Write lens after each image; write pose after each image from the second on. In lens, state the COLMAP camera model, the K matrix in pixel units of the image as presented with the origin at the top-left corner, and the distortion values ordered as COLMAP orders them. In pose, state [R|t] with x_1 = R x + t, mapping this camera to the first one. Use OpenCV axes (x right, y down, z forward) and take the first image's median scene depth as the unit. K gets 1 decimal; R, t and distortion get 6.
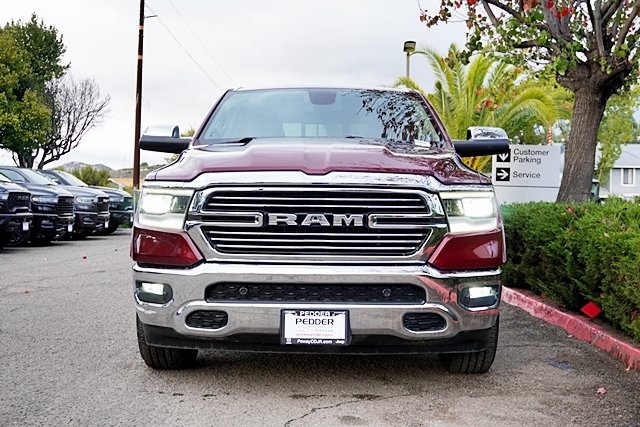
lens RADIAL K [[791.0, 0, 320.7], [0, 791.0, 214.0], [0, 0, 1]] dist [0.014272, 0.000000]
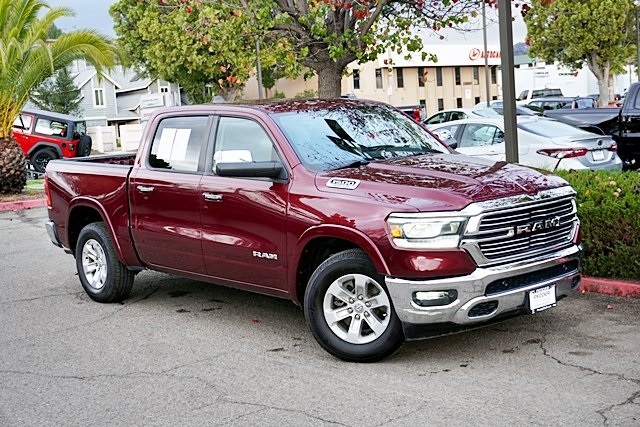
lens RADIAL K [[927.0, 0, 317.1], [0, 927.0, 219.2], [0, 0, 1]] dist [0.023189, 0.000000]
pose [[0.764992, -0.138841, 0.628896, -1.365641], [0.087960, 0.989860, 0.111537, -0.227263], [-0.638004, -0.030007, 0.769448, -0.050781]]
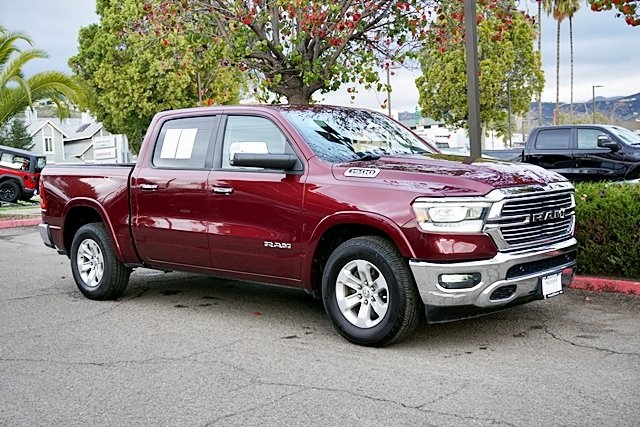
lens RADIAL K [[791.0, 0, 323.3], [0, 791.0, 209.3], [0, 0, 1]] dist [0.014272, 0.000000]
pose [[0.696555, -0.095779, 0.711082, -1.374825], [0.068700, 0.995400, 0.066779, -0.133066], [-0.714207, 0.002336, 0.699931, 0.237813]]
